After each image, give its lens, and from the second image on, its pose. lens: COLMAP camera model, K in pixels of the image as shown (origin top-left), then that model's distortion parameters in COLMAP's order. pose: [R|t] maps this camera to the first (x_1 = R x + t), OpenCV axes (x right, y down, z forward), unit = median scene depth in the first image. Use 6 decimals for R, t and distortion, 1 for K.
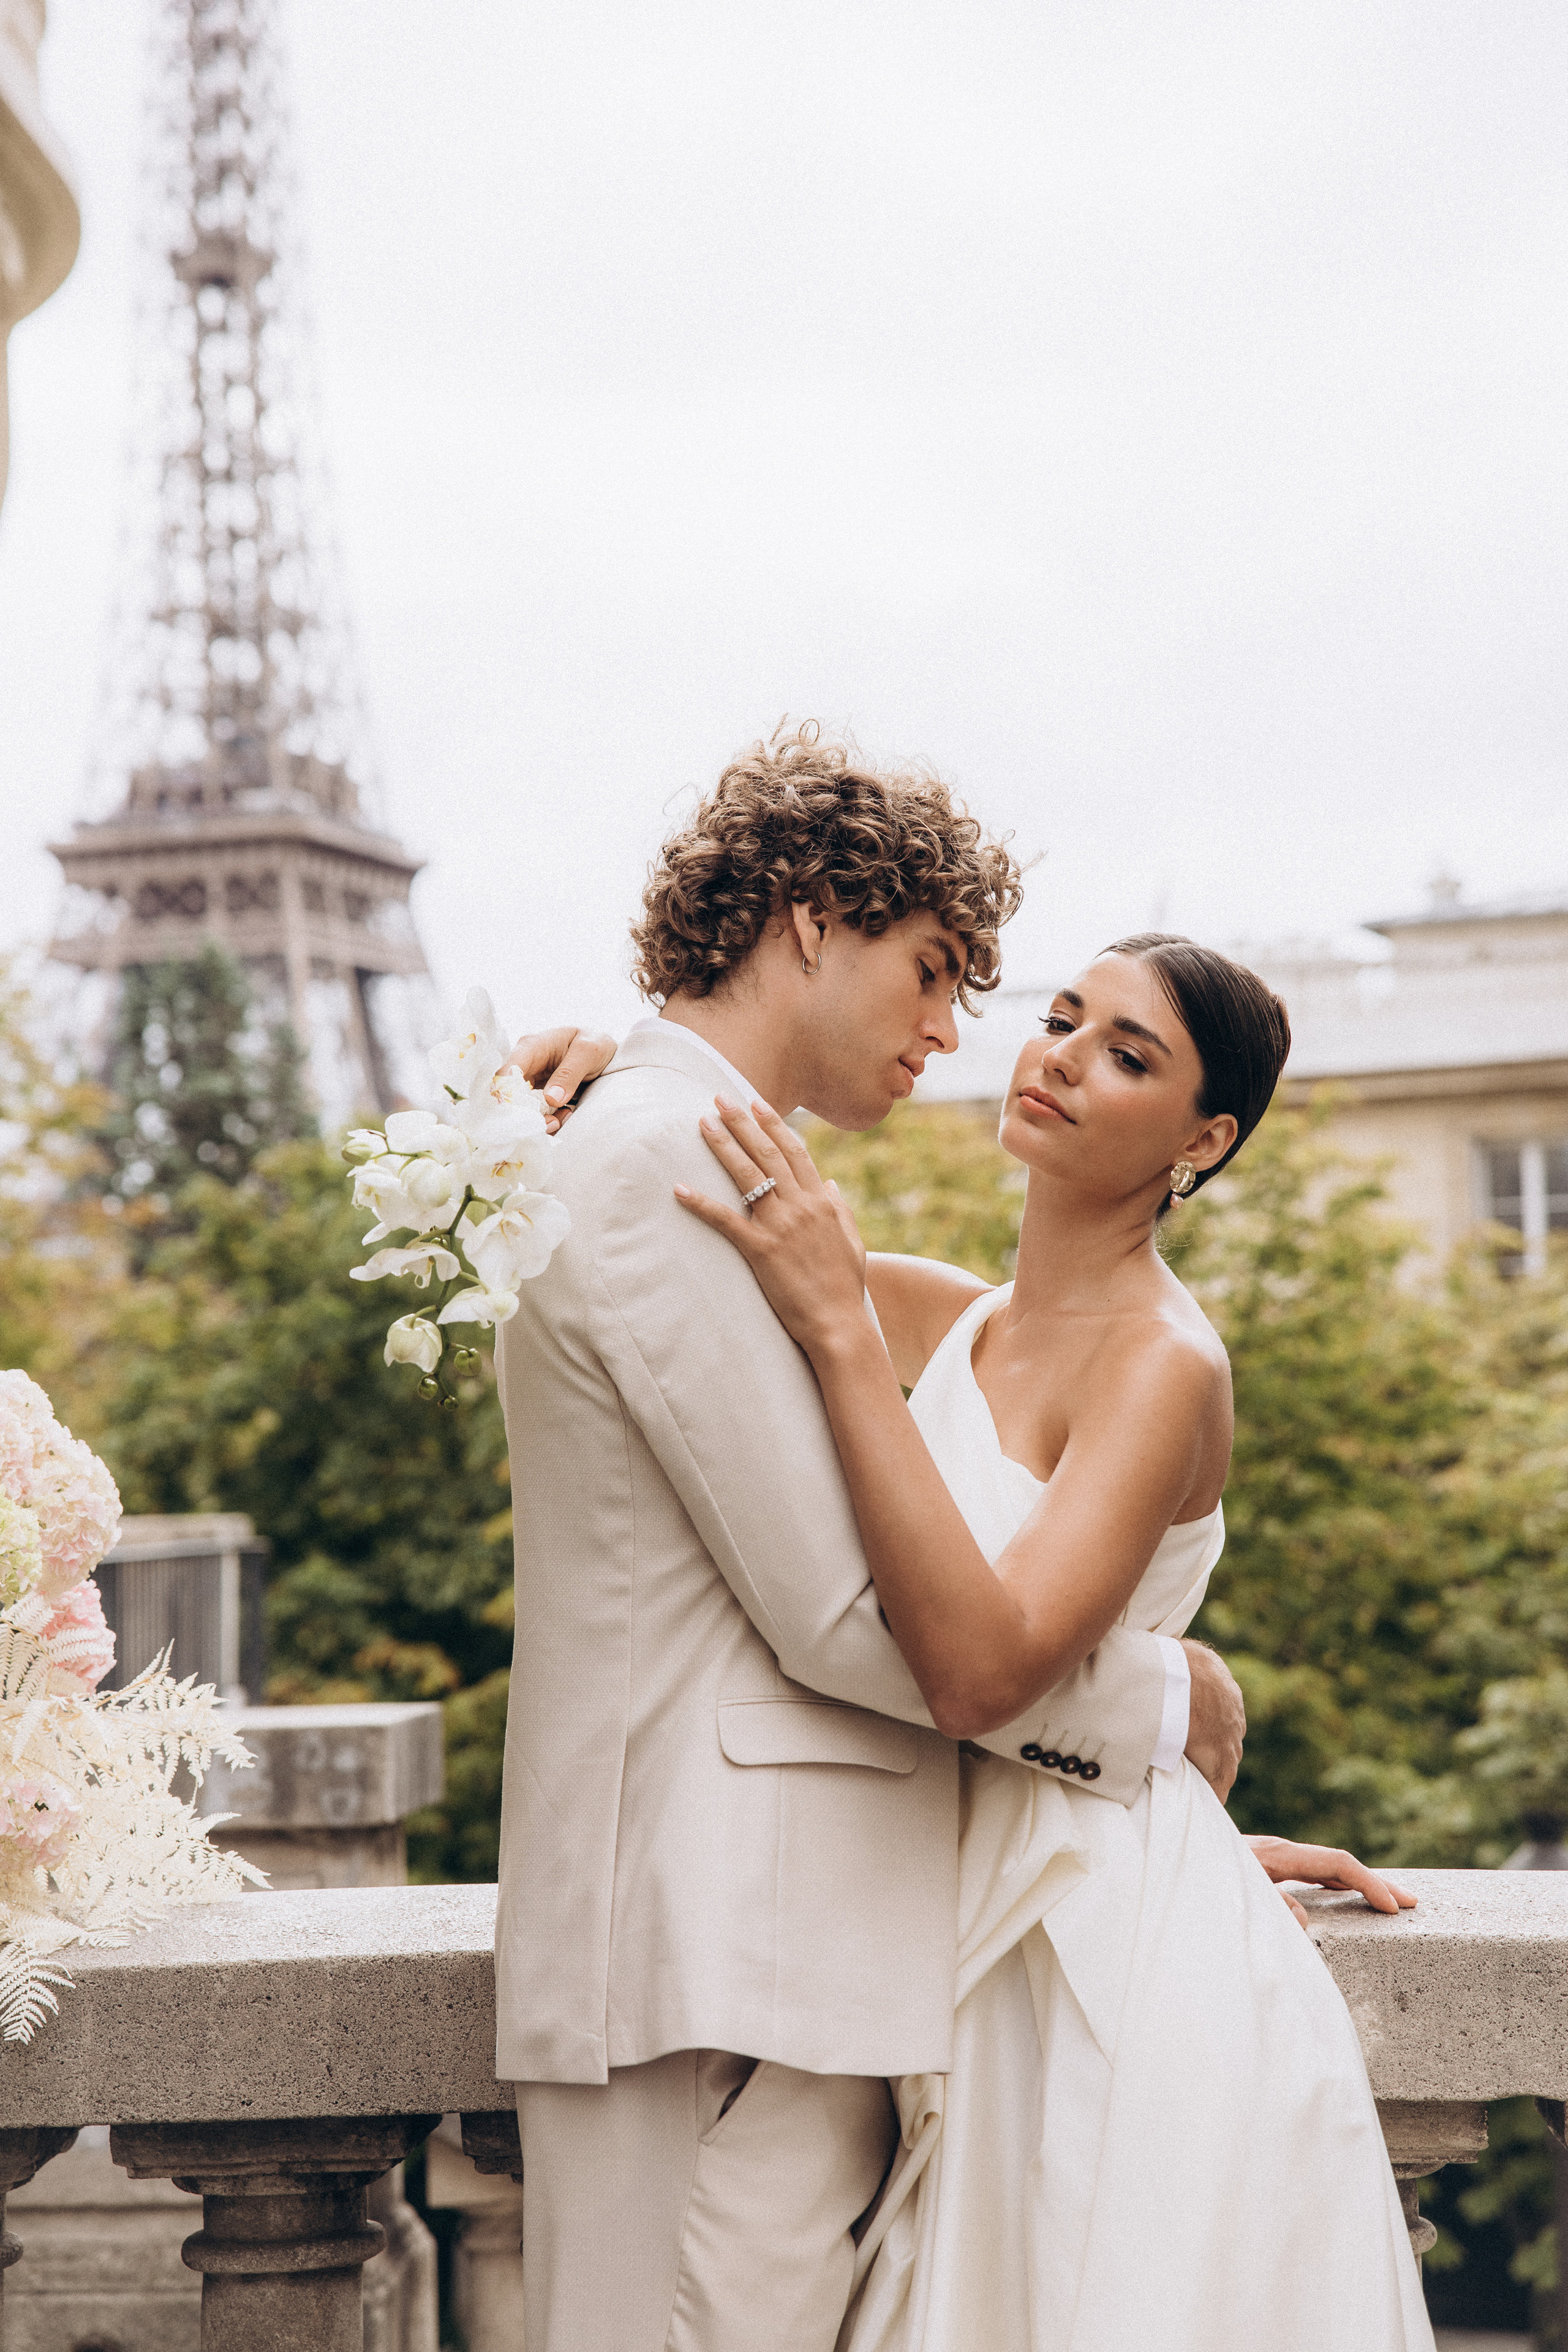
lens RADIAL K [[4150.1, 0, 781.1], [0, 4150.1, 1290.8], [0, 0, 1]] dist [0.437046, -1.438947]
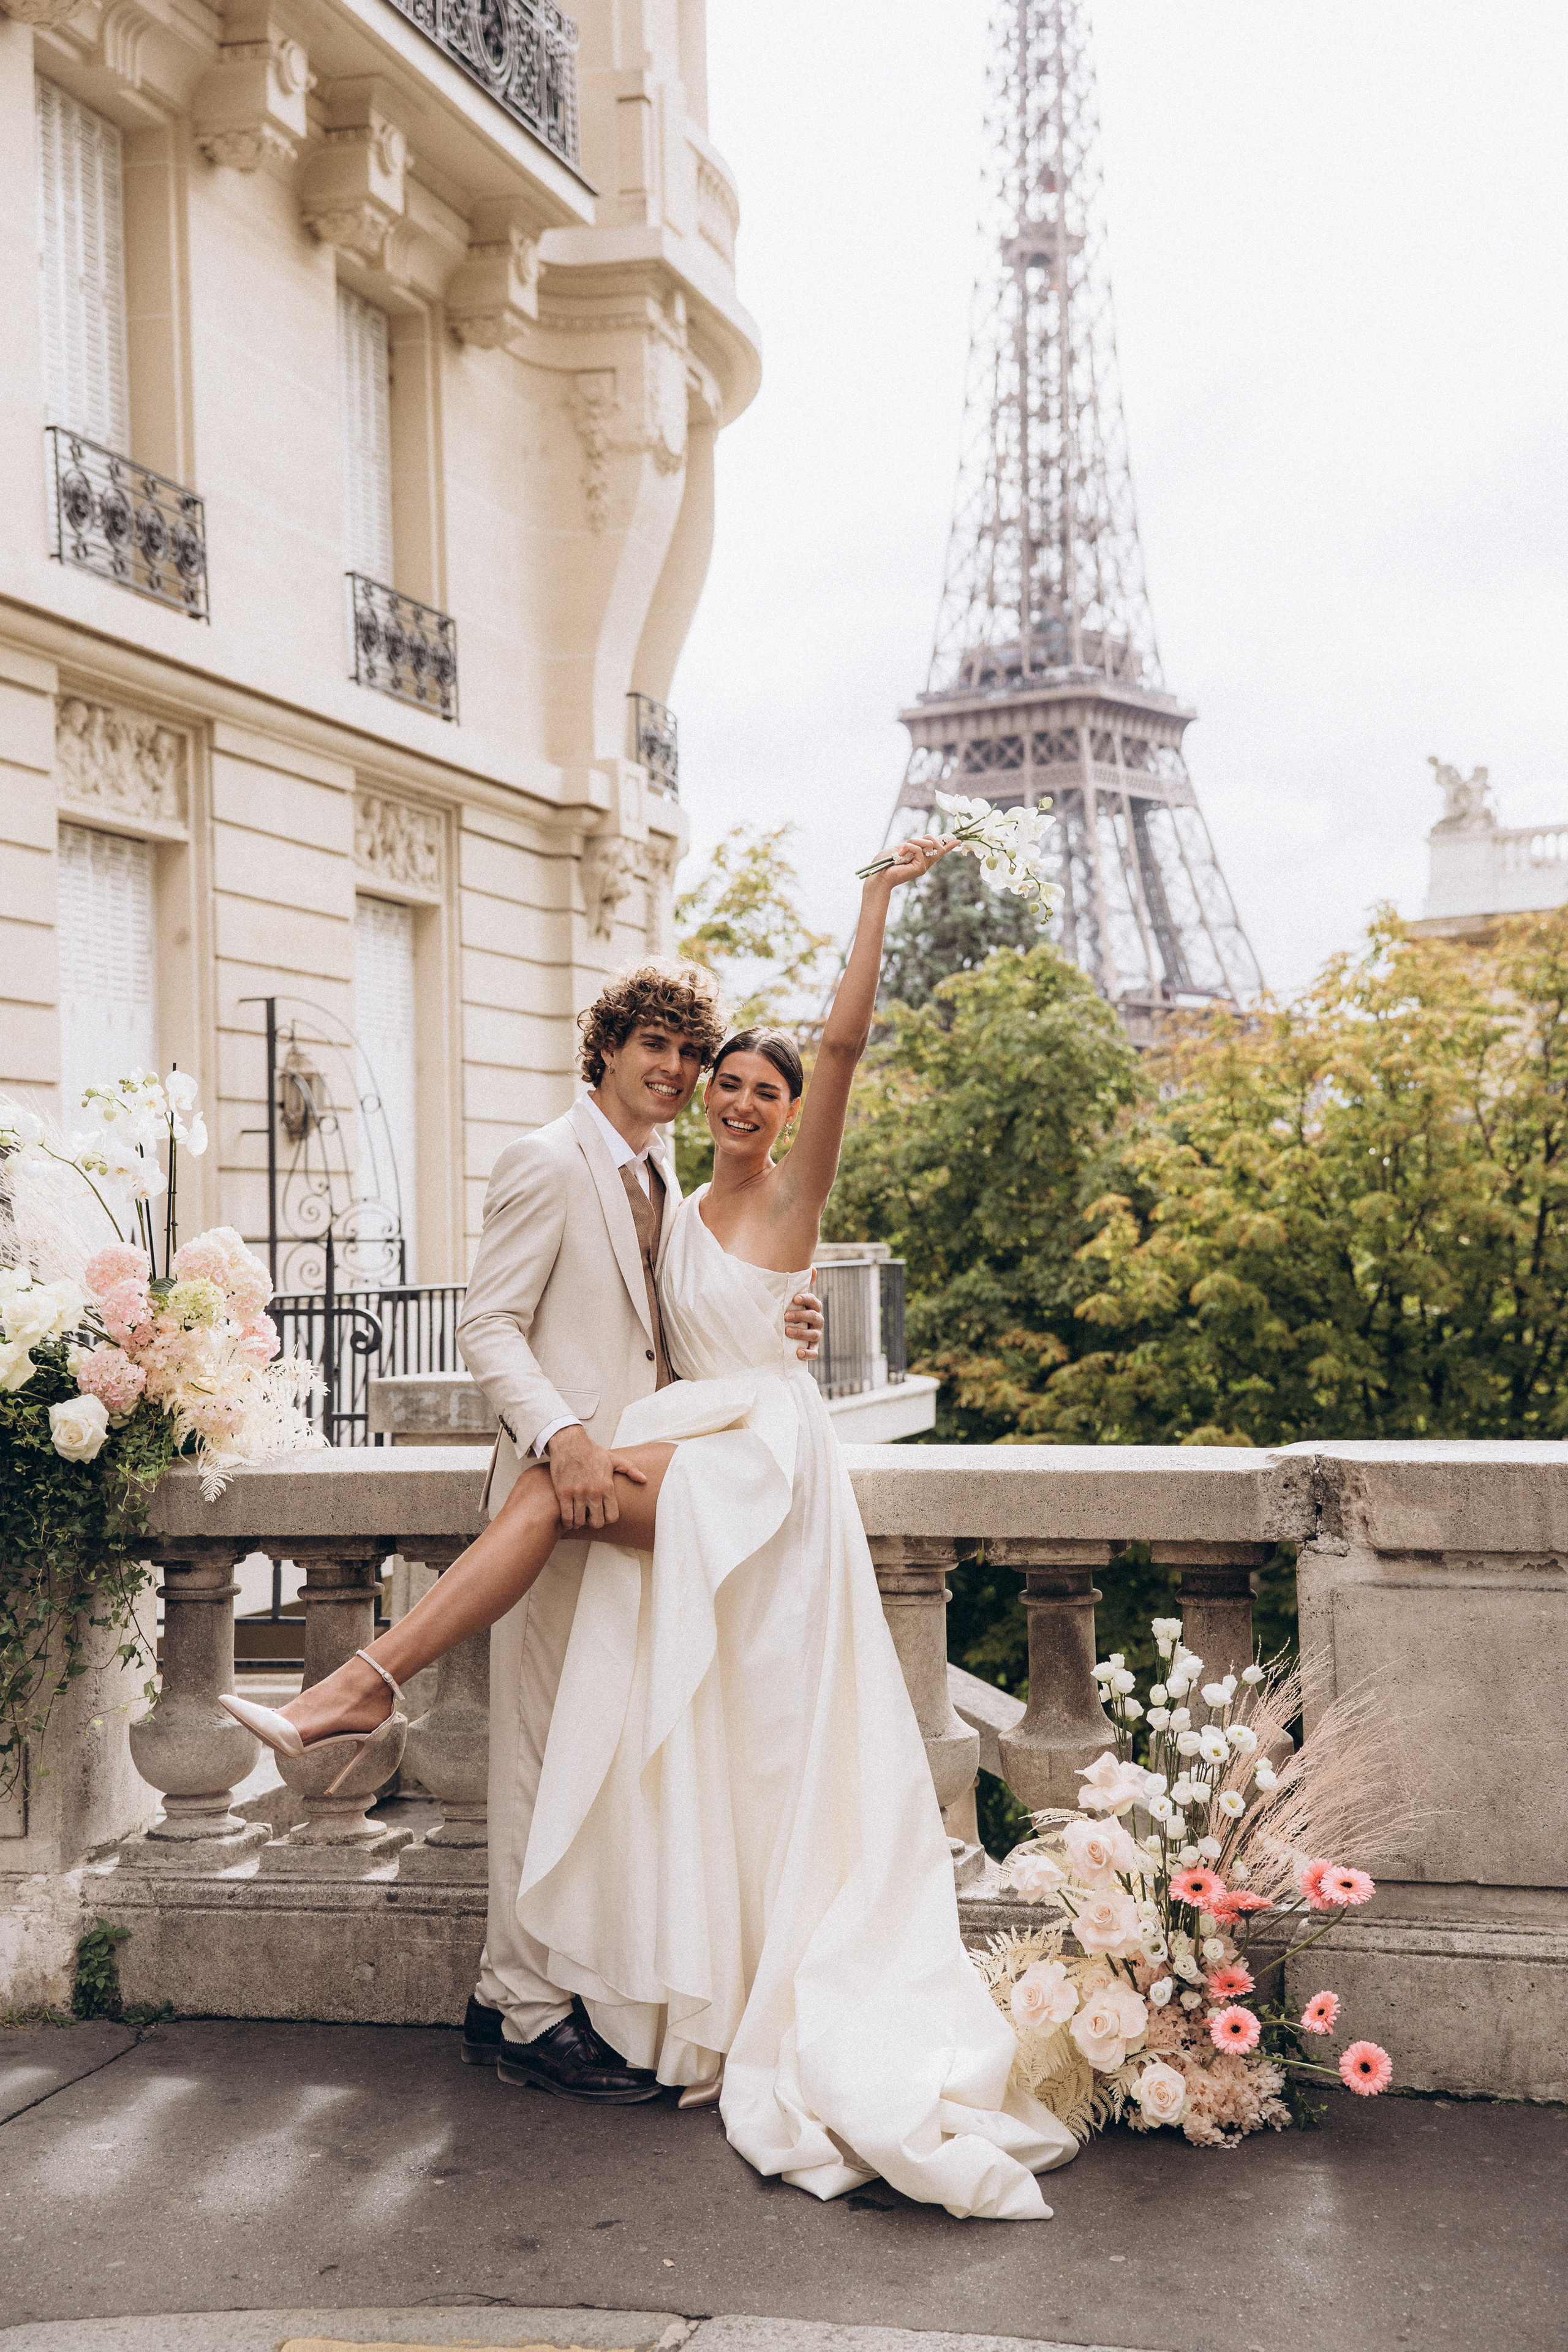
lens RADIAL K [[3293.1, 0, 787.6], [0, 3293.1, 1184.5], [0, 0, 1]] dist [0.431917, -1.216938]
pose [[0.976742, 0.001907, -0.214408, 0.062114], [0.006937, 0.999156, 0.040489, -0.009625], [0.214305, -0.041035, 0.975905, -0.092215]]
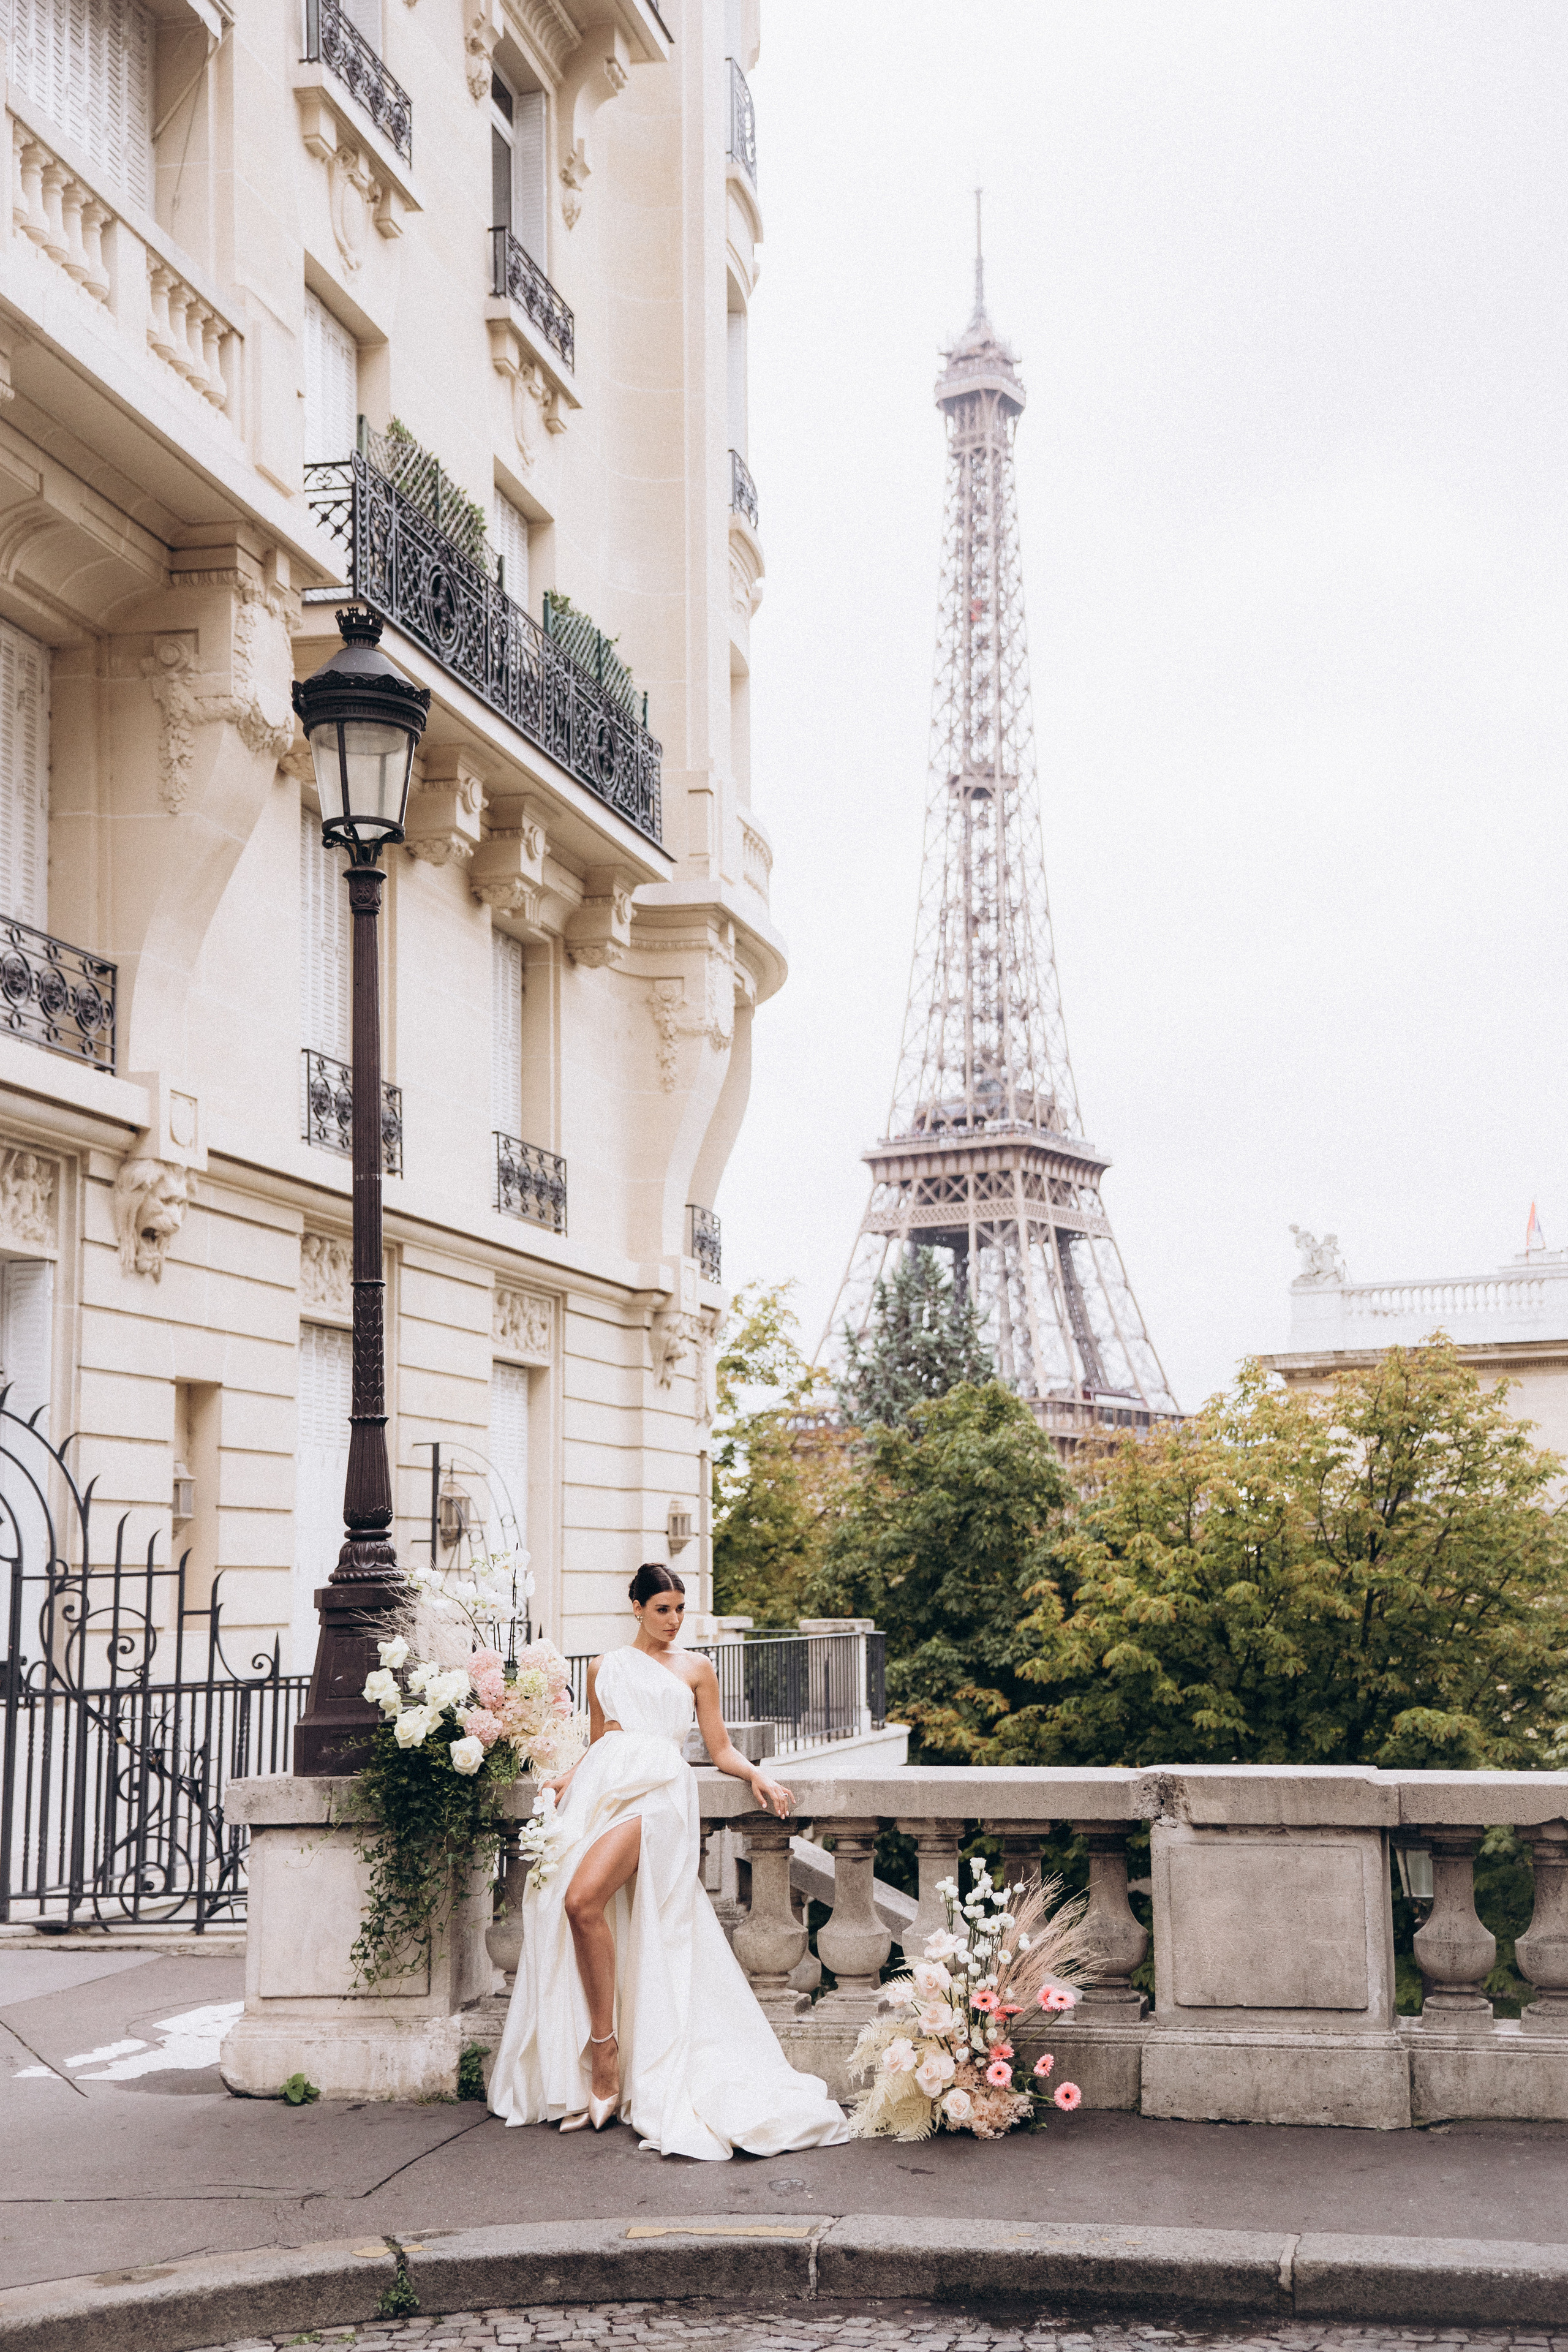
lens RADIAL K [[2886.2, 0, 938.3], [0, 2886.2, 1275.0], [0, 0, 1]] dist [0.245750, -0.237770]
pose [[0.988206, -0.003716, -0.153088, 0.074621], [-0.004594, 0.998536, -0.053893, -0.022072], [0.153064, 0.053961, 0.986742, -0.210395]]
